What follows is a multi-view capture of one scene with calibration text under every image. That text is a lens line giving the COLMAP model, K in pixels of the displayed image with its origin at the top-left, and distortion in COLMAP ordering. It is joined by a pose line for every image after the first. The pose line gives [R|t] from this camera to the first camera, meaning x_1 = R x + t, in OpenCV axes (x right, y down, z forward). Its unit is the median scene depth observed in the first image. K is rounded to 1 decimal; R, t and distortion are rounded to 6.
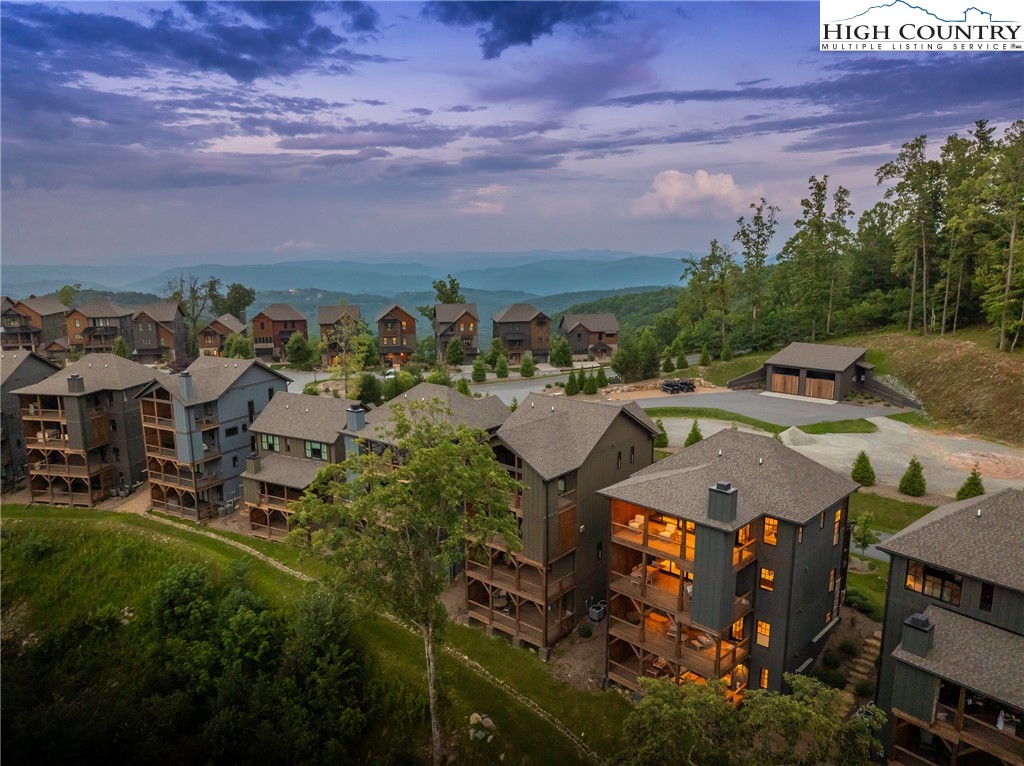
lens RADIAL K [[717.7, 0, 512.0], [0, 717.7, 383.0], [0, 0, 1]] dist [-0.028464, 0.003677]
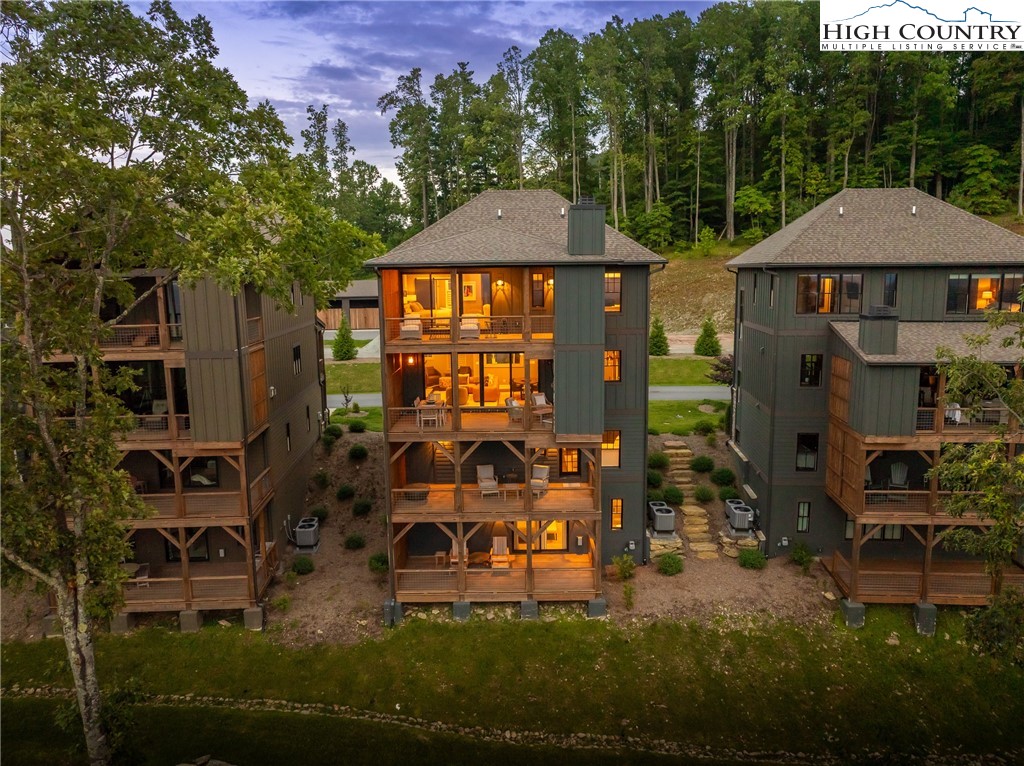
lens RADIAL K [[717.7, 0, 512.0], [0, 717.7, 383.0], [0, 0, 1]] dist [-0.028464, 0.003677]
pose [[0.714205, -0.108956, 0.691404, -0.168513], [0.139695, 0.990125, 0.011728, 0.223582], [-0.685854, 0.088210, 0.722373, 0.460977]]
